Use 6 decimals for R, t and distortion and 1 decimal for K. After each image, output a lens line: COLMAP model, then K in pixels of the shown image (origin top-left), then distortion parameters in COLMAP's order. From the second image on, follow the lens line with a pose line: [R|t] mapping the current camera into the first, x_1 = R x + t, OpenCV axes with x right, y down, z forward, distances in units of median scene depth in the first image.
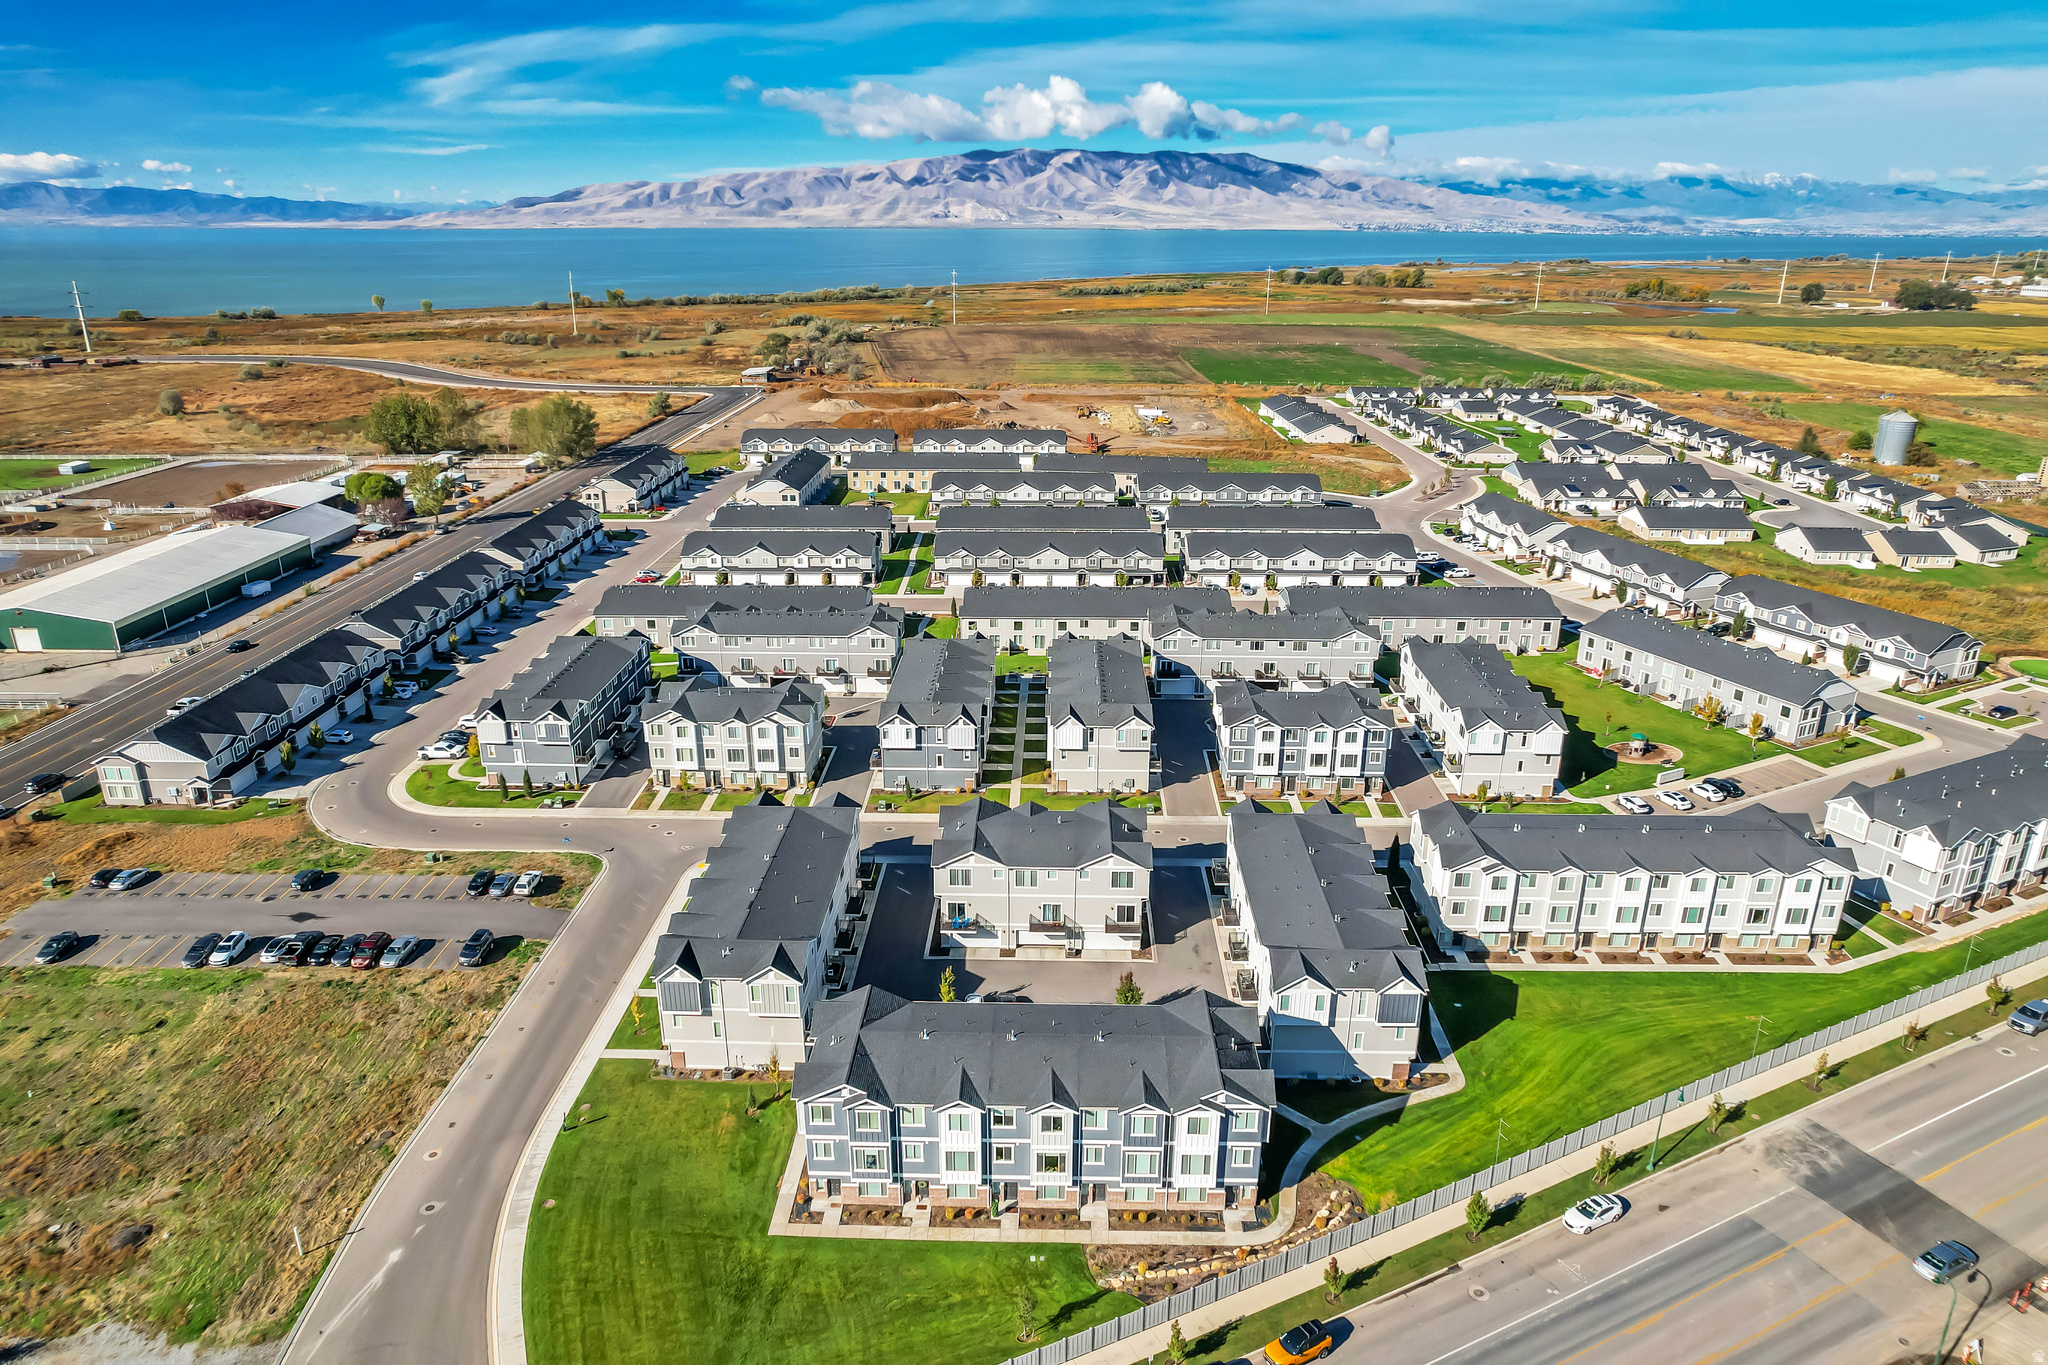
lens RADIAL K [[1303.9, 0, 1032.6], [0, 1303.9, 686.1], [0, 0, 1]] dist [-0.071791, 0.065919]
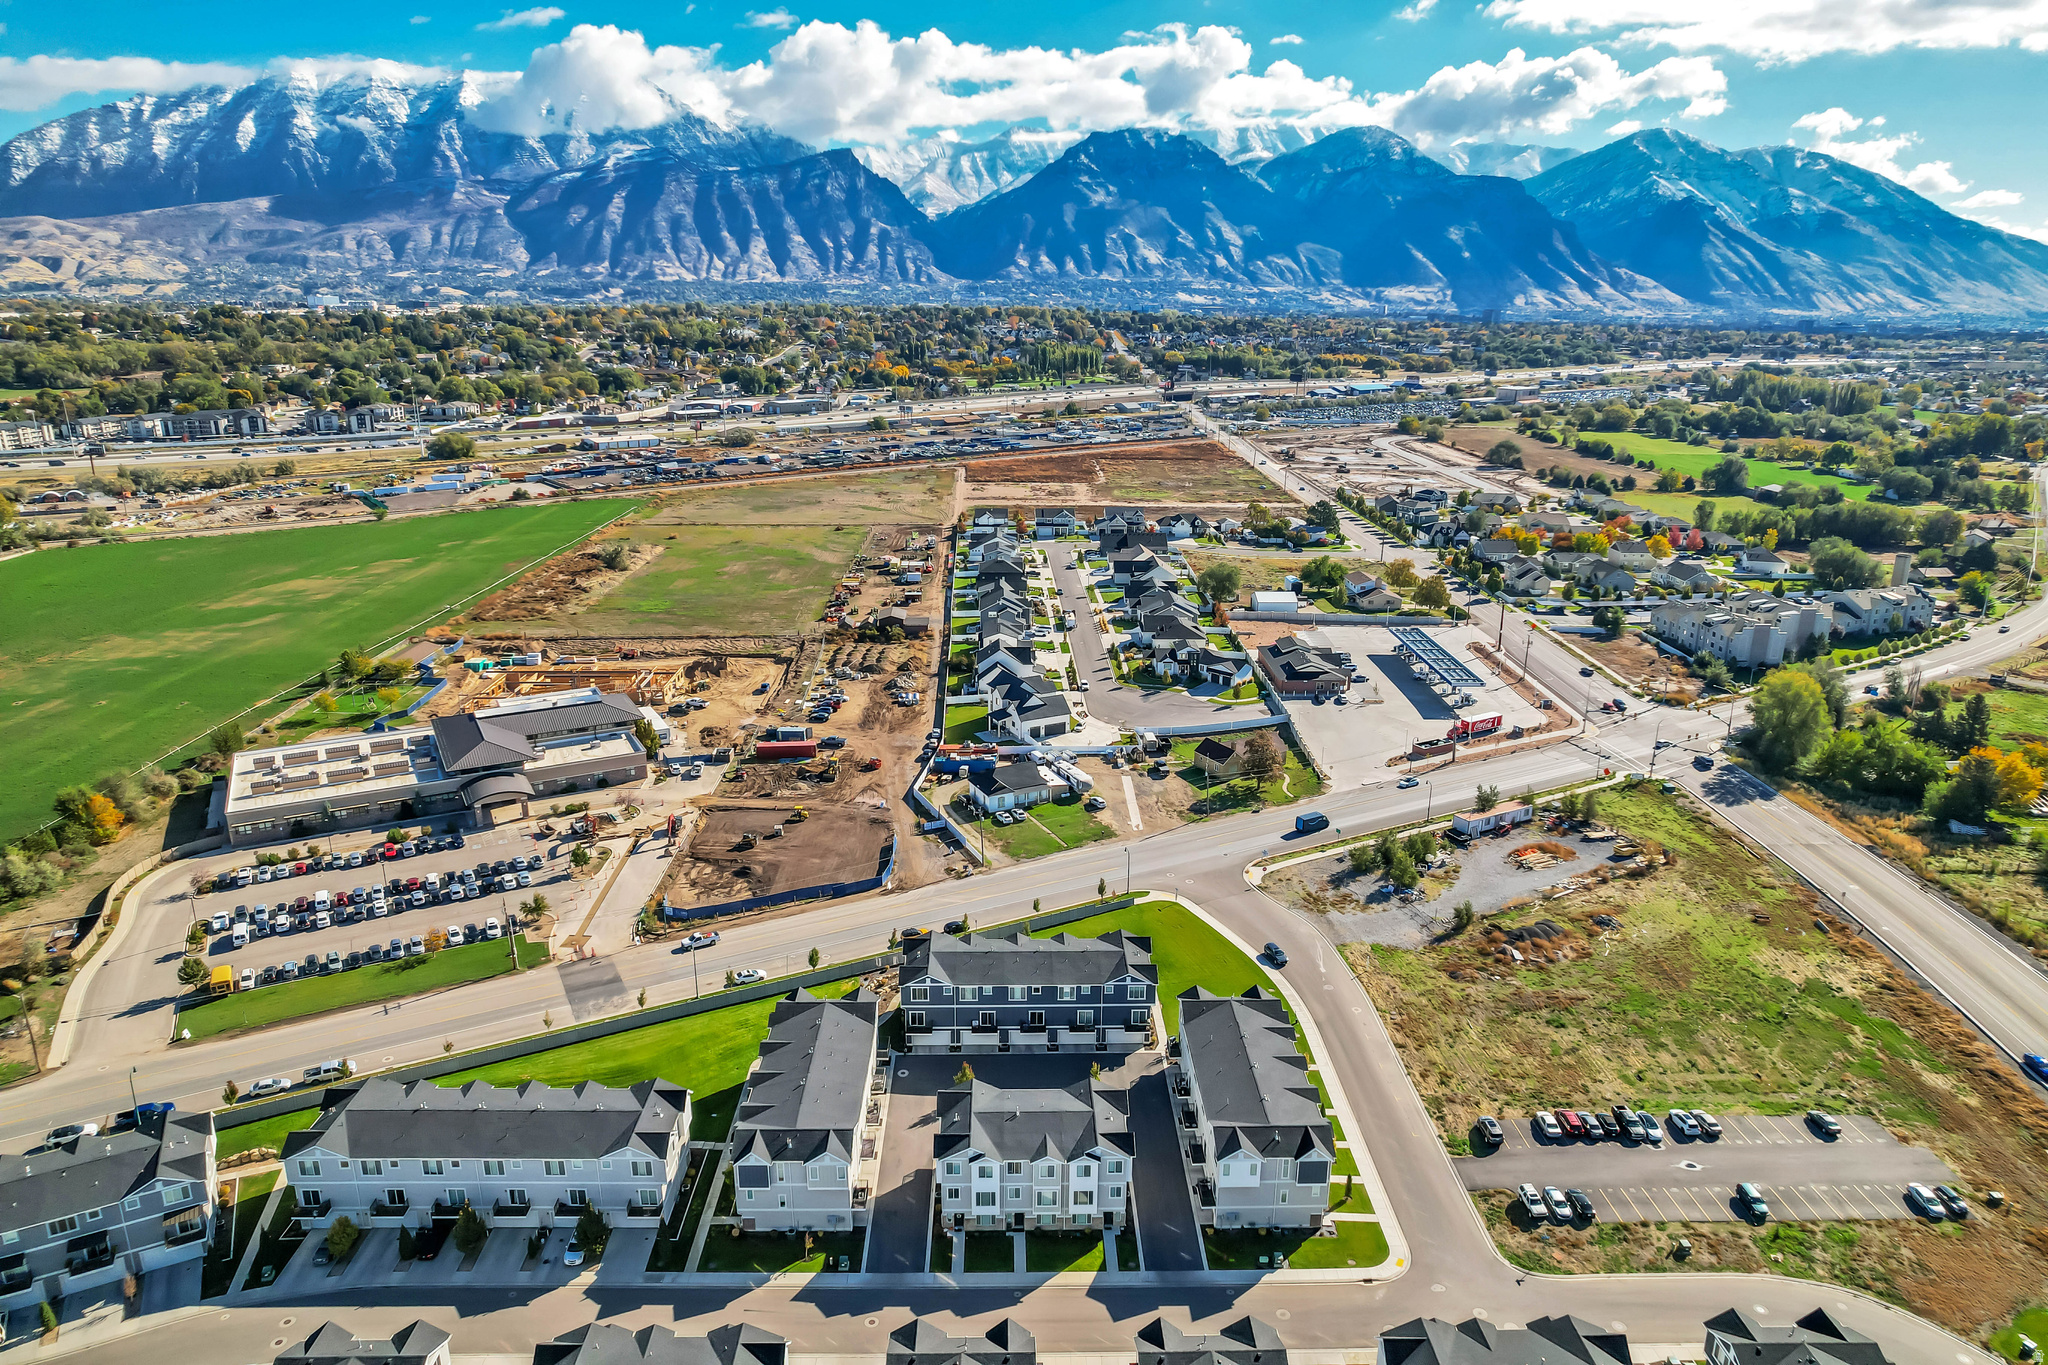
lens RADIAL K [[1303.5, 0, 1031.1], [0, 1303.5, 688.6], [0, 0, 1]] dist [-0.076307, 0.073643]
pose [[-0.999129, 0.002664, -0.041643, 0.026941], [-0.022729, 0.802184, 0.596645, -0.419457], [0.034994, 0.597071, -0.801424, 0.842521]]
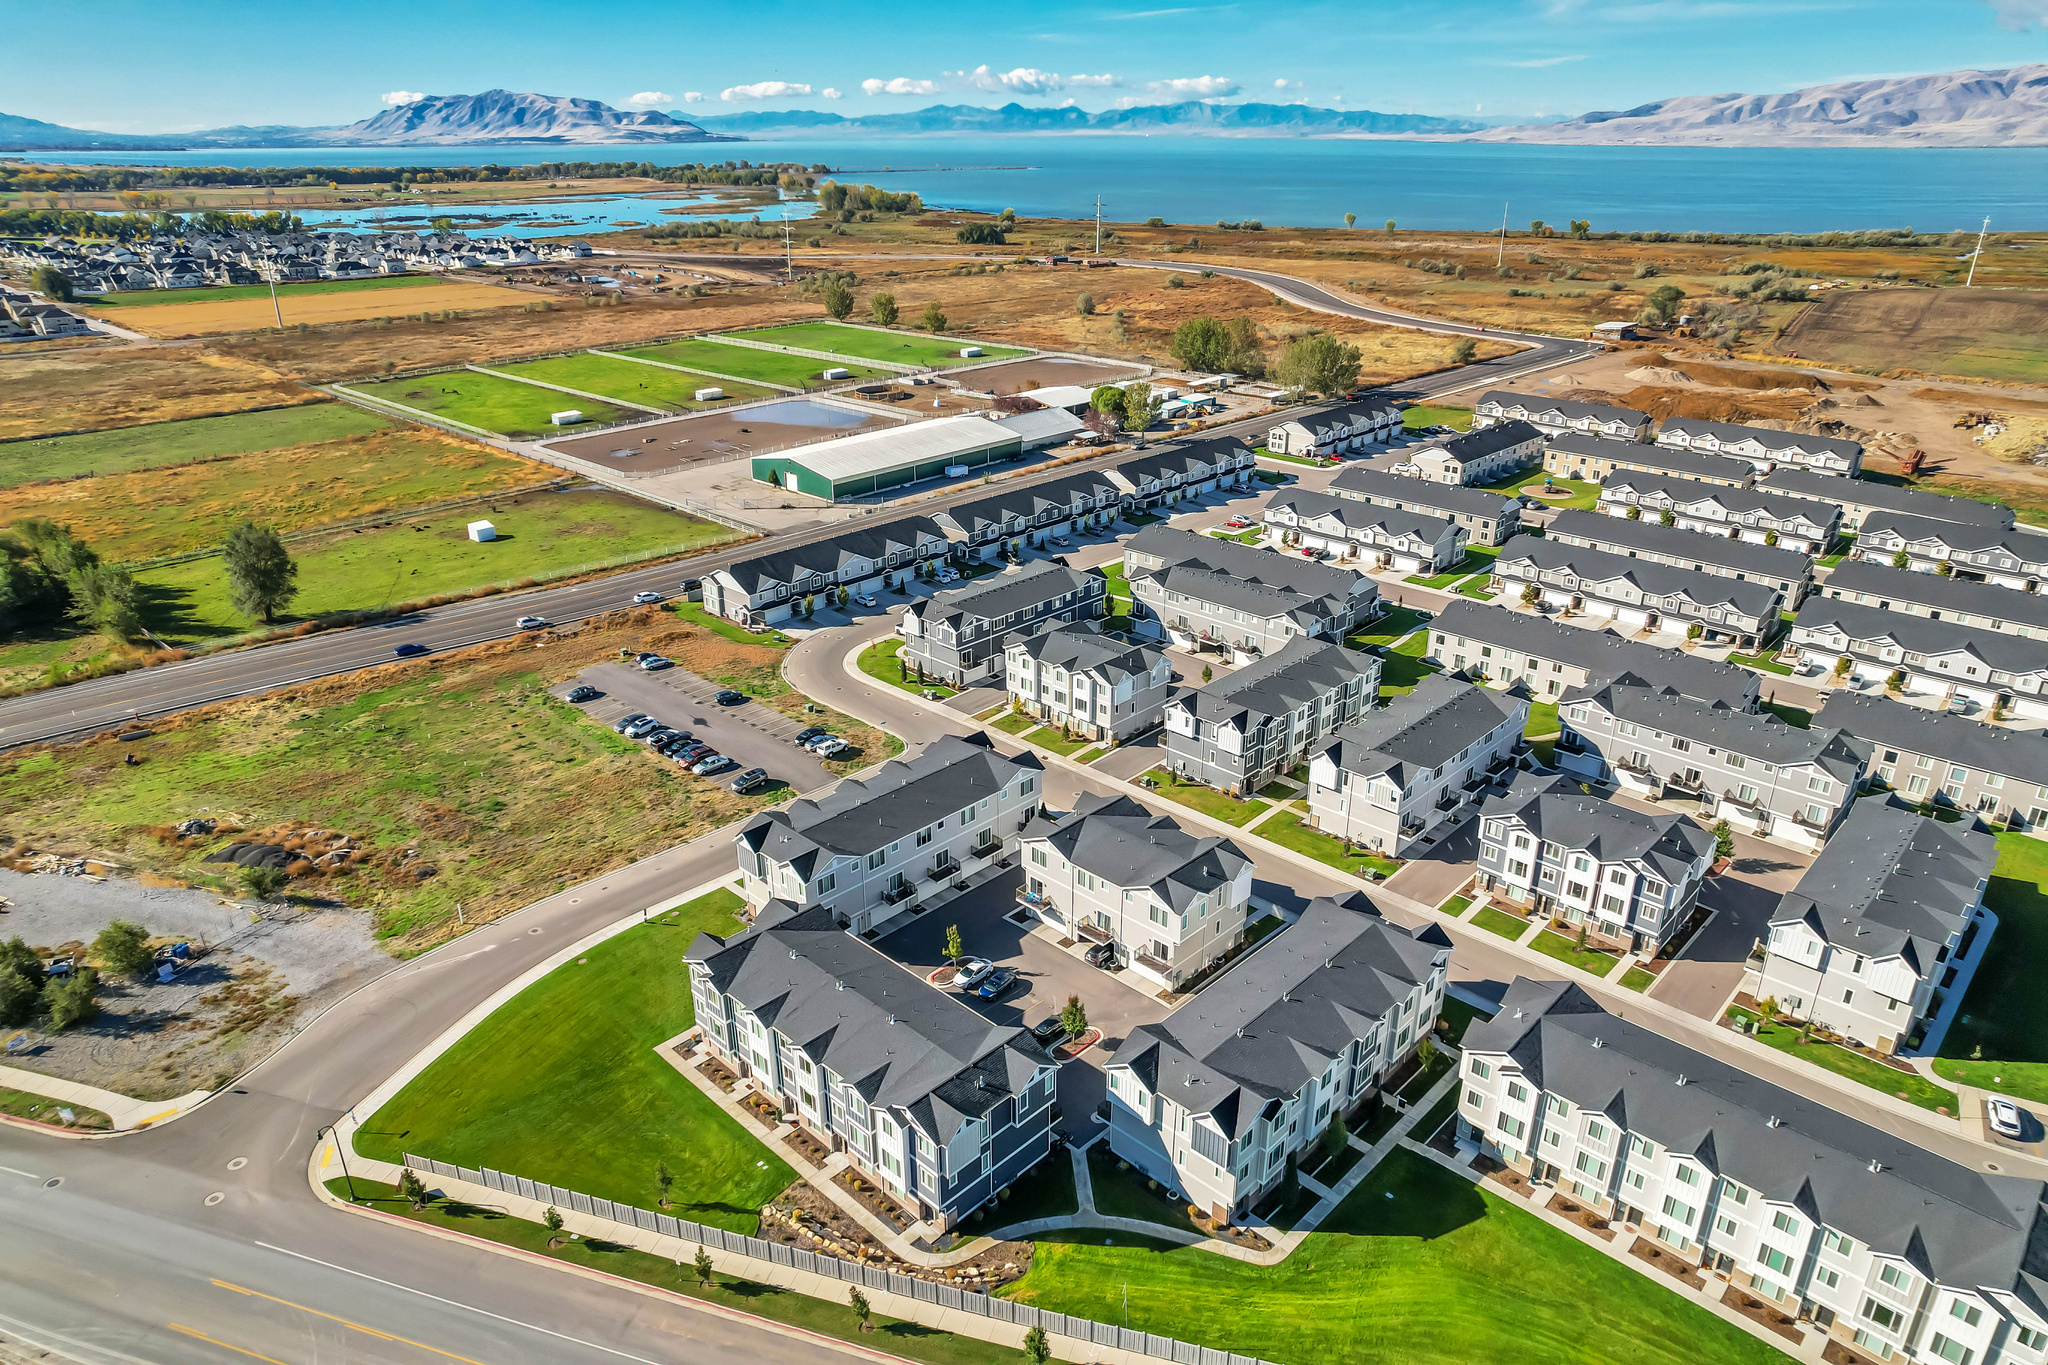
lens RADIAL K [[1303.9, 0, 1032.6], [0, 1303.9, 686.1], [0, 0, 1]] dist [-0.071791, 0.065919]
pose [[0.737515, 0.263272, -0.621900, 0.276561], [-0.226734, 0.963959, 0.139193, -0.065778], [0.636132, 0.038349, 0.770627, 0.085244]]
